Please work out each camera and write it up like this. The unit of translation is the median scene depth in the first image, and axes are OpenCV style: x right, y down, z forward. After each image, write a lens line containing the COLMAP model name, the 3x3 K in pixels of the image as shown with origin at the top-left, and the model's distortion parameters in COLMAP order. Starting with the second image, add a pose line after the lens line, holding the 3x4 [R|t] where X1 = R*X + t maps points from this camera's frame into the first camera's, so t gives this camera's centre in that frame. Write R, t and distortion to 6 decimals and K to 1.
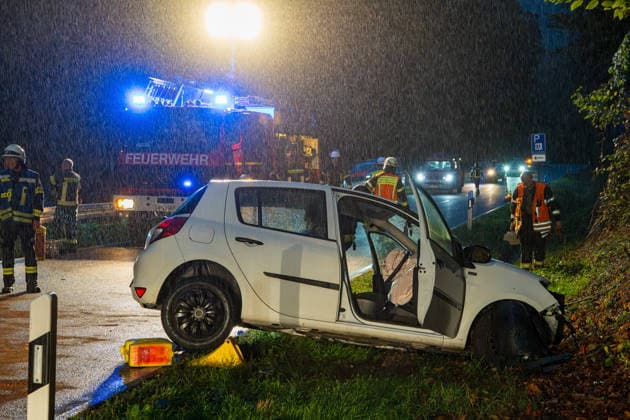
lens RADIAL K [[1274.2, 0, 315.0], [0, 1274.2, 210.0], [0, 0, 1]] dist [0.258433, 0.313005]
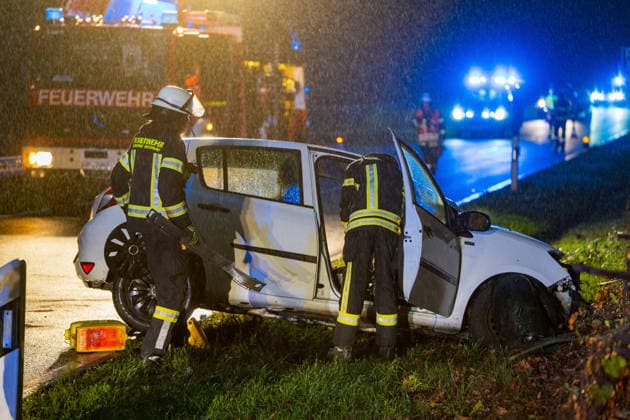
lens RADIAL K [[1274.2, 0, 315.0], [0, 1274.2, 210.0], [0, 0, 1]] dist [0.258433, 0.313005]
pose [[0.999641, -0.006205, 0.026067, -0.005006], [0.005501, 0.999621, 0.026976, 0.002728], [-0.026225, -0.026823, 0.999296, 0.130529]]
